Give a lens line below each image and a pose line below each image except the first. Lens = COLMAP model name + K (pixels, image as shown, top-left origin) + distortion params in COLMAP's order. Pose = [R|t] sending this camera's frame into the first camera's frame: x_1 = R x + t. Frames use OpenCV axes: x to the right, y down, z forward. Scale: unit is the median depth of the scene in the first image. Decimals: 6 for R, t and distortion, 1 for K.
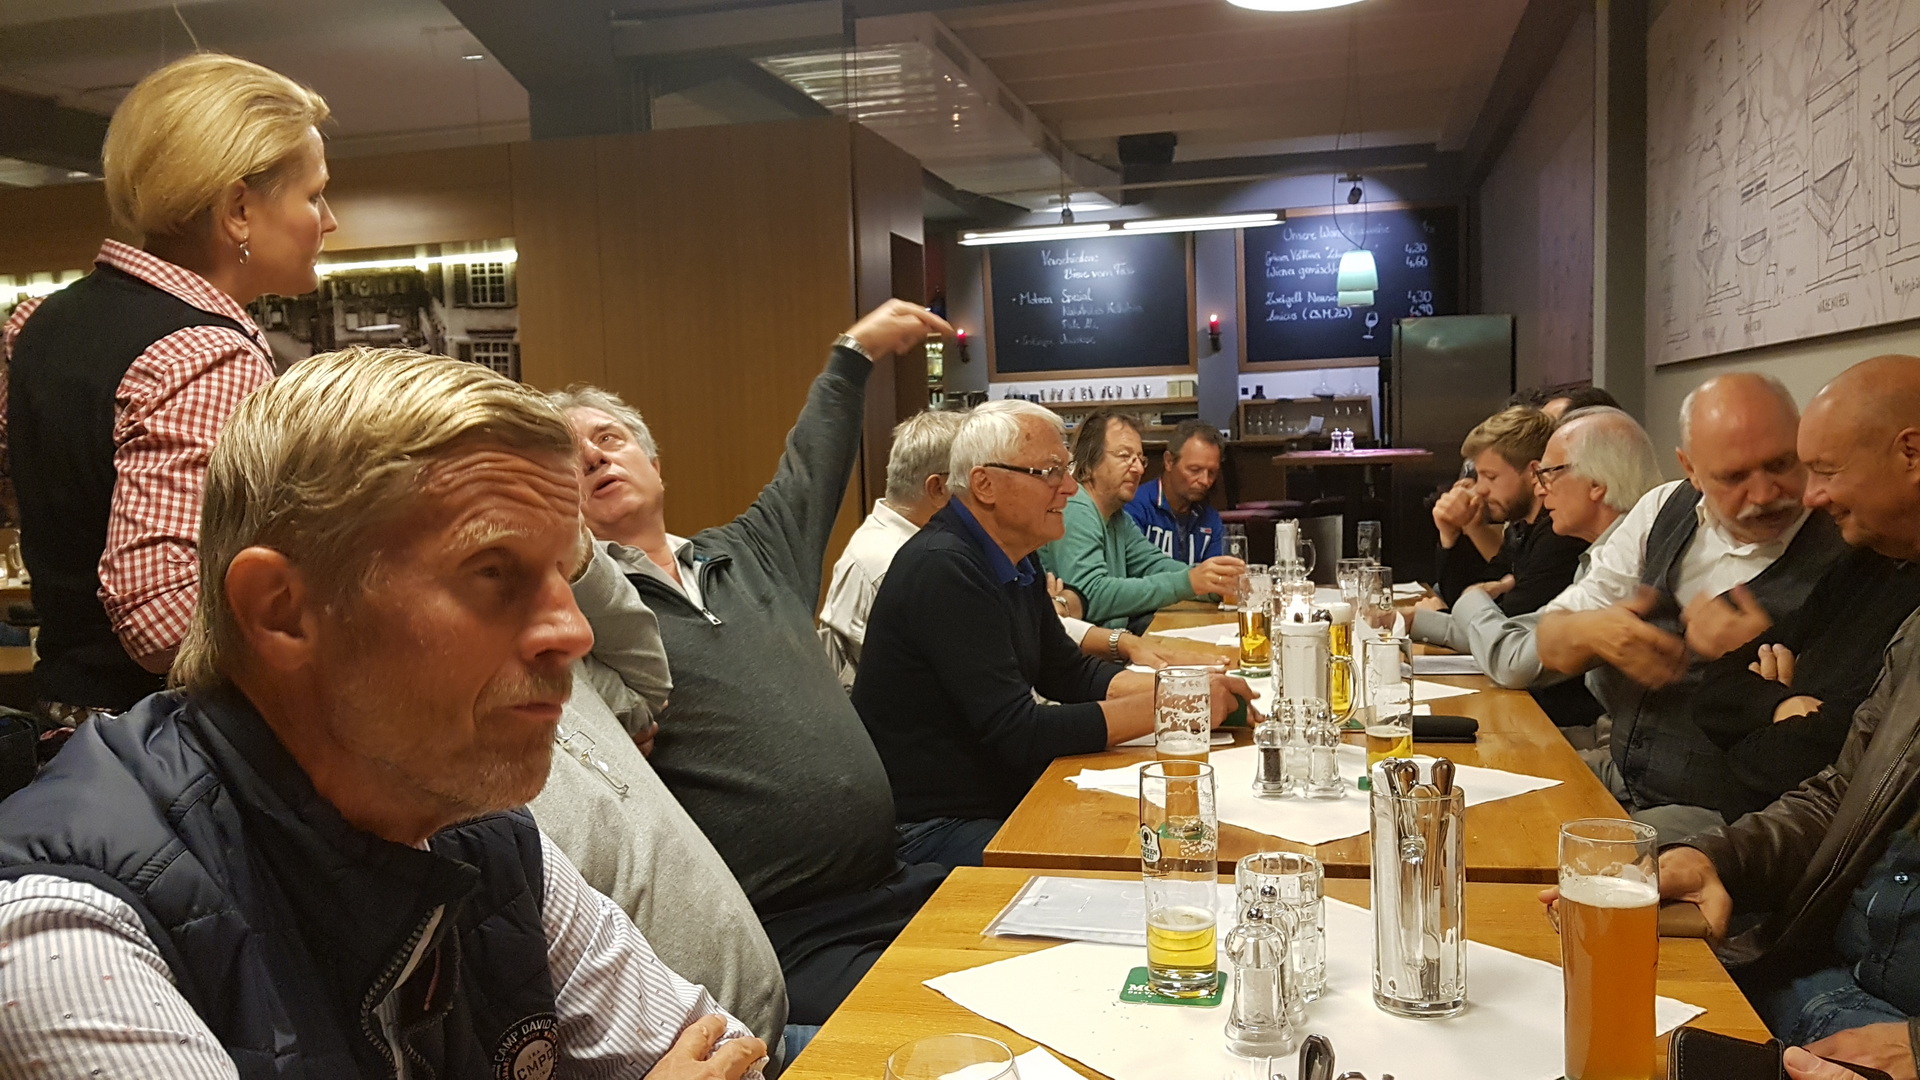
lens RADIAL K [[1491.5, 0, 960.1], [0, 1491.5, 554.7], [0, 0, 1]] dist [-0.004947, -0.025620]
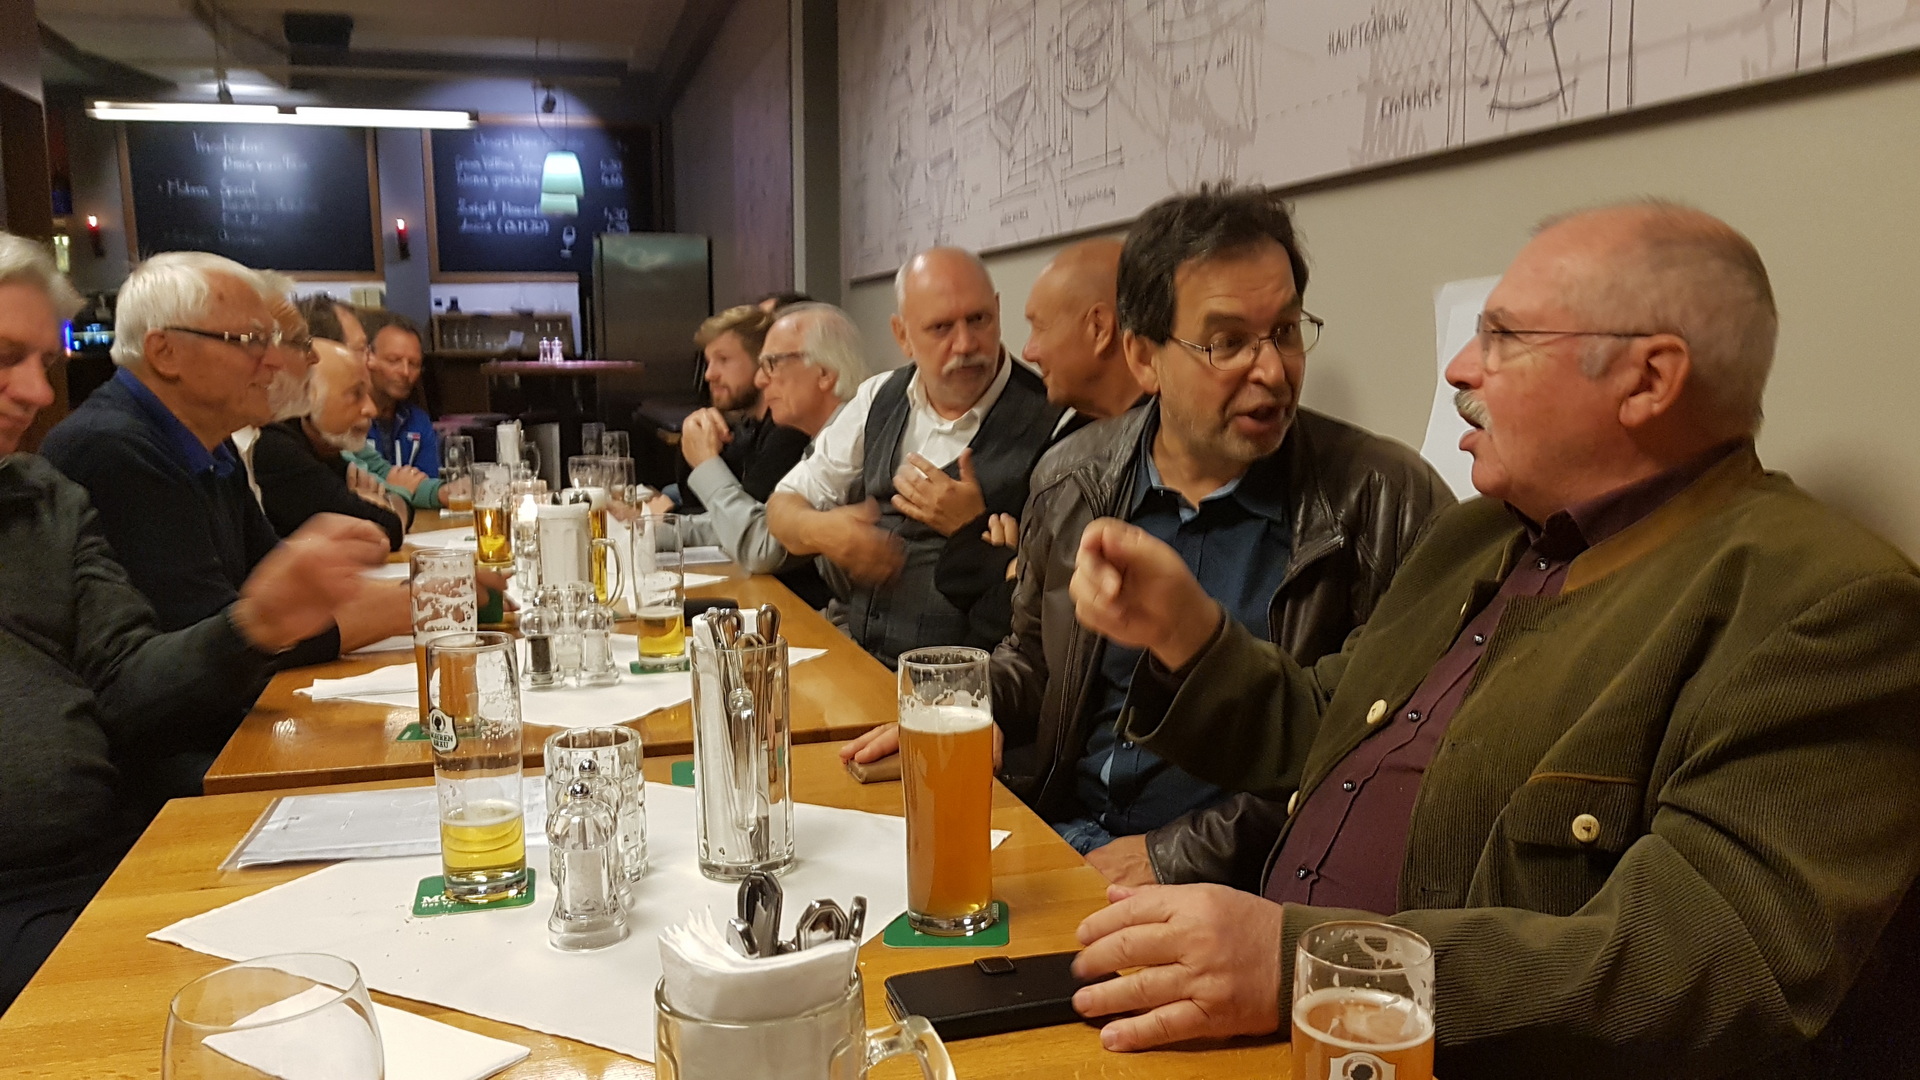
lens RADIAL K [[1491.5, 0, 960.6], [0, 1491.5, 558.7], [0, 0, 1]] dist [-0.004947, -0.025620]
pose [[0.864652, -0.044148, 0.500427, -0.013399], [0.017872, 0.998204, 0.057183, 0.018628], [-0.502053, -0.040499, 0.863888, 0.042322]]
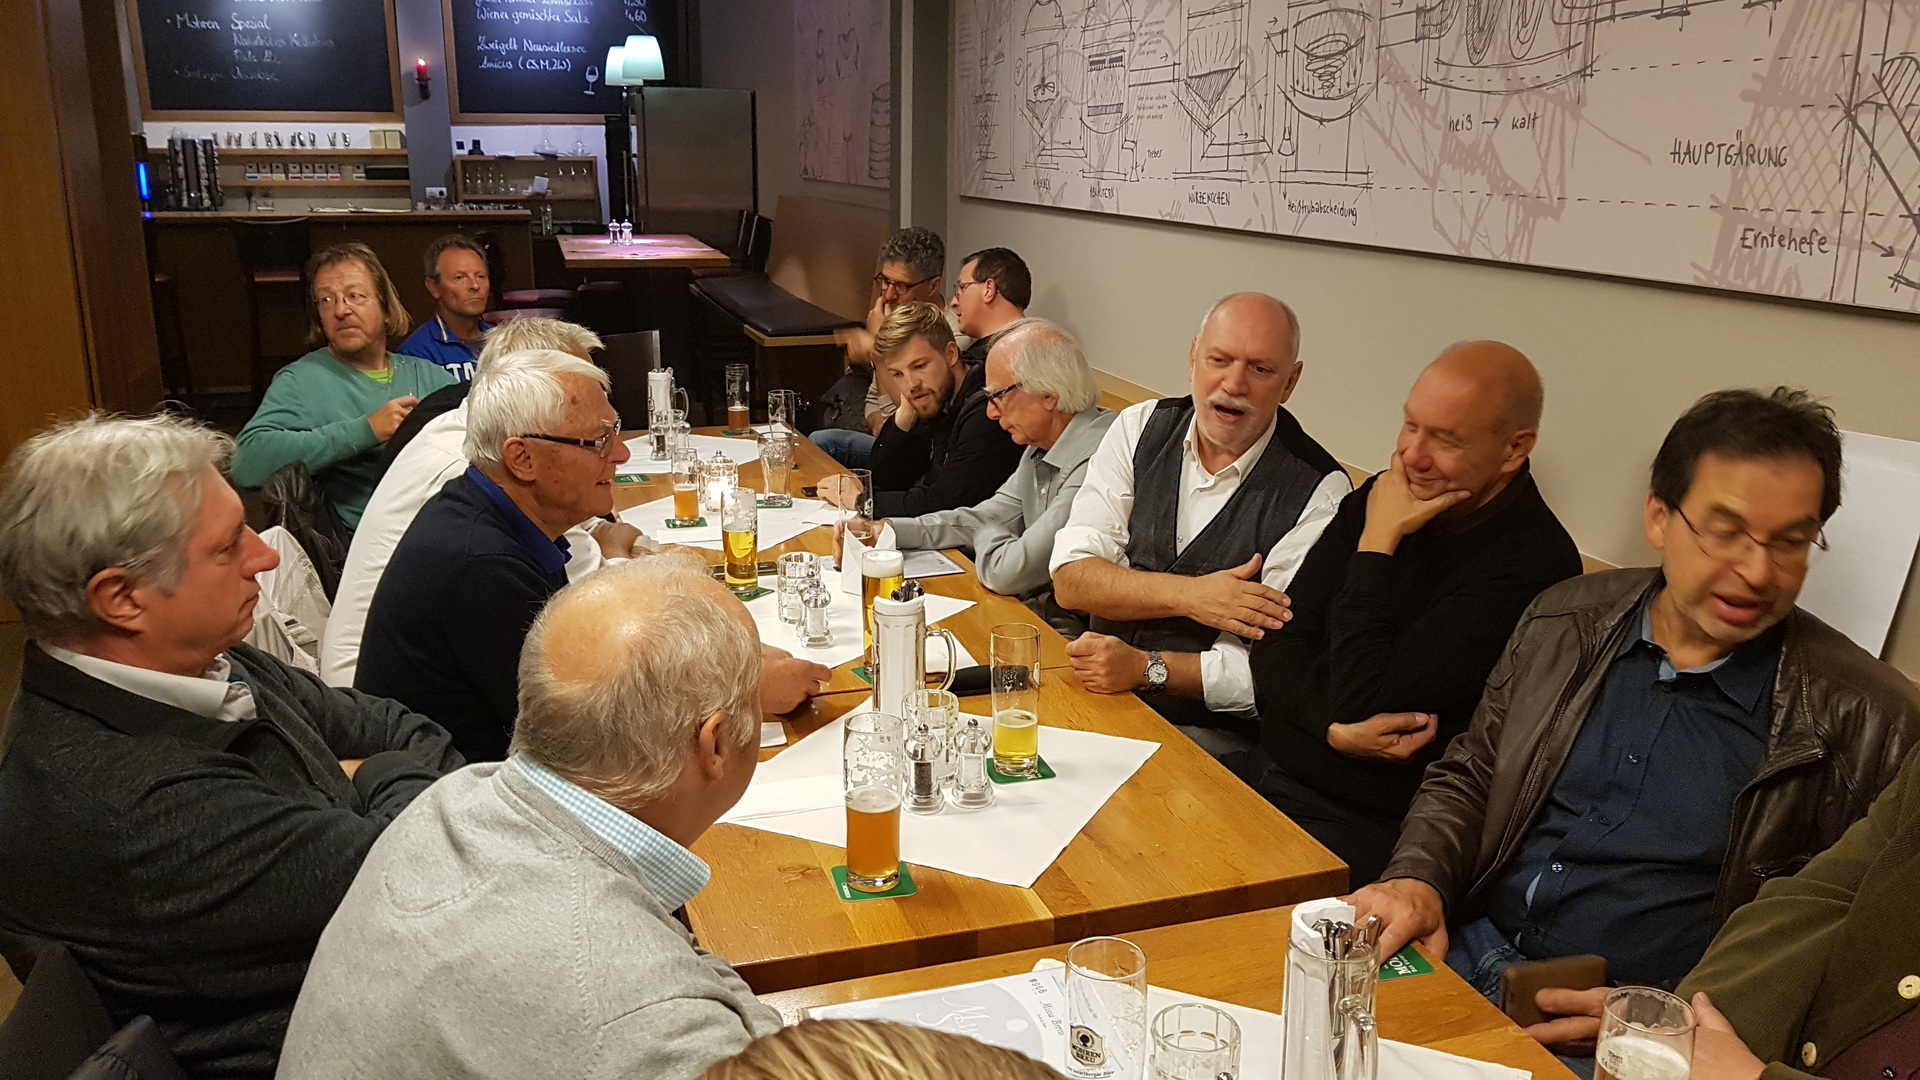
lens RADIAL K [[1491.5, 0, 966.3], [0, 1491.5, 542.3], [0, 0, 1]] dist [-0.004947, -0.025620]
pose [[0.857719, -0.090744, 0.506047, -0.133419], [0.005200, 0.985781, 0.167956, -0.094766], [-0.514093, -0.141428, 0.845994, 0.110930]]
